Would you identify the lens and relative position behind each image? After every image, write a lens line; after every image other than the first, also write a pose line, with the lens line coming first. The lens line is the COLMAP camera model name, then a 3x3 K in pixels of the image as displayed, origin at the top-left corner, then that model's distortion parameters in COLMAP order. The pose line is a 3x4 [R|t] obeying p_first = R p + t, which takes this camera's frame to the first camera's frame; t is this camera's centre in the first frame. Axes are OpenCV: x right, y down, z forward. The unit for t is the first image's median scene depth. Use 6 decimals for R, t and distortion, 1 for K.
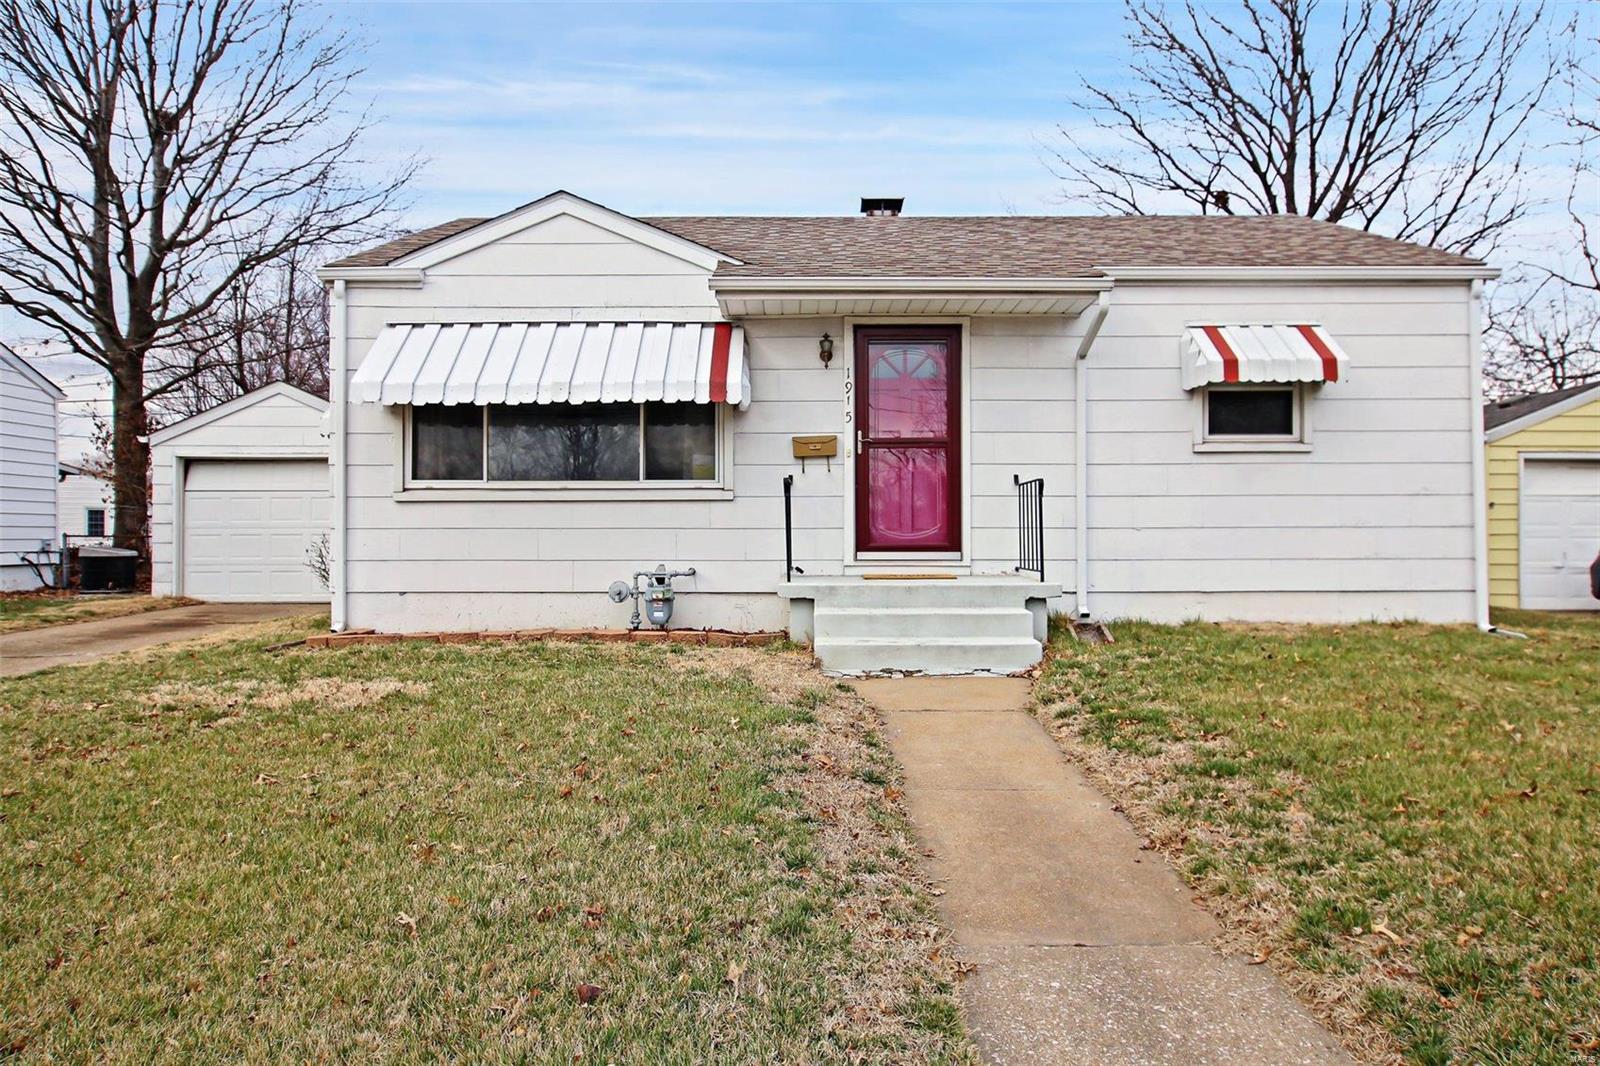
lens RADIAL K [[1032.6, 0, 802.8], [0, 1032.6, 535.4], [0, 0, 1]] dist [-0.004396, -0.000126]
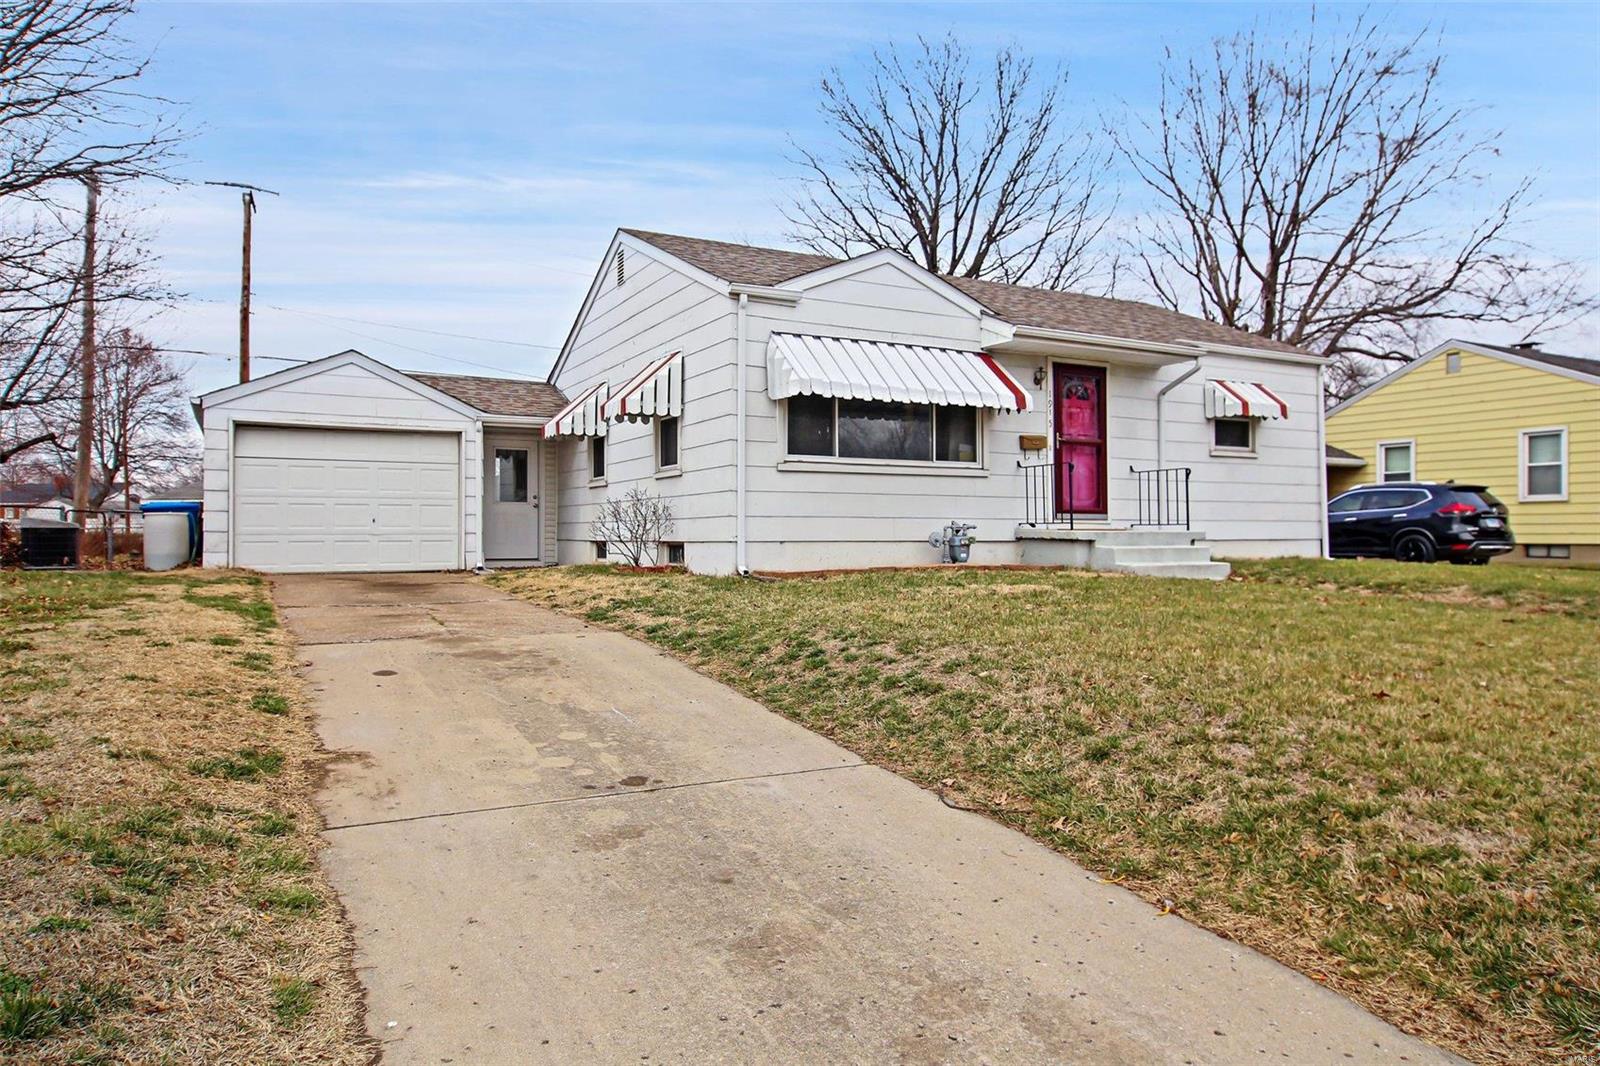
lens RADIAL K [[1032.6, 0, 798.8], [0, 1032.6, 529.1], [0, 0, 1]] dist [-0.004396, -0.000126]
pose [[0.879280, 0.003974, 0.476288, -0.987742], [-0.000271, 0.999969, -0.007843, 0.050166], [-0.476304, 0.006767, 0.879254, -0.141770]]
